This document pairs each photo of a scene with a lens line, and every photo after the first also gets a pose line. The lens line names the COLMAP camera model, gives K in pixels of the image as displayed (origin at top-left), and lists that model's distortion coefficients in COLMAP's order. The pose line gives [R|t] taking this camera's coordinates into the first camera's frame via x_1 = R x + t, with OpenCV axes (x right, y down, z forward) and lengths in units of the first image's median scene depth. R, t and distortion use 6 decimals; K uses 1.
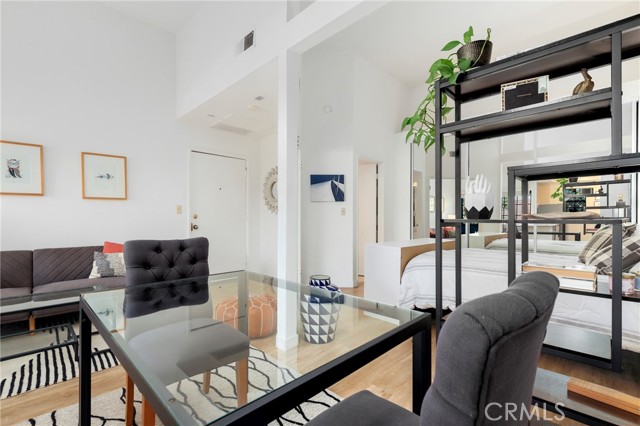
lens RADIAL K [[290.1, 0, 316.9], [0, 290.1, 221.0], [0, 0, 1]] dist [0.000937, -0.001500]
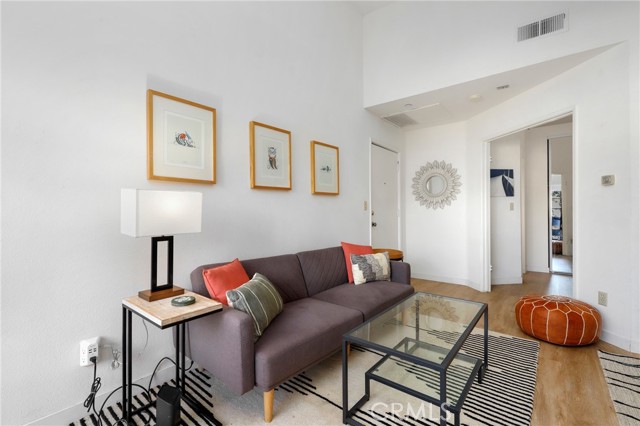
lens RADIAL K [[290.1, 0, 318.6], [0, 290.1, 215.2], [0, 0, 1]] dist [0.000937, -0.001500]
pose [[0.993184, -0.010308, 0.116102, -0.683149], [0.010922, 0.999930, -0.004652, -0.005951], [-0.116045, 0.005888, 0.993226, 0.096497]]
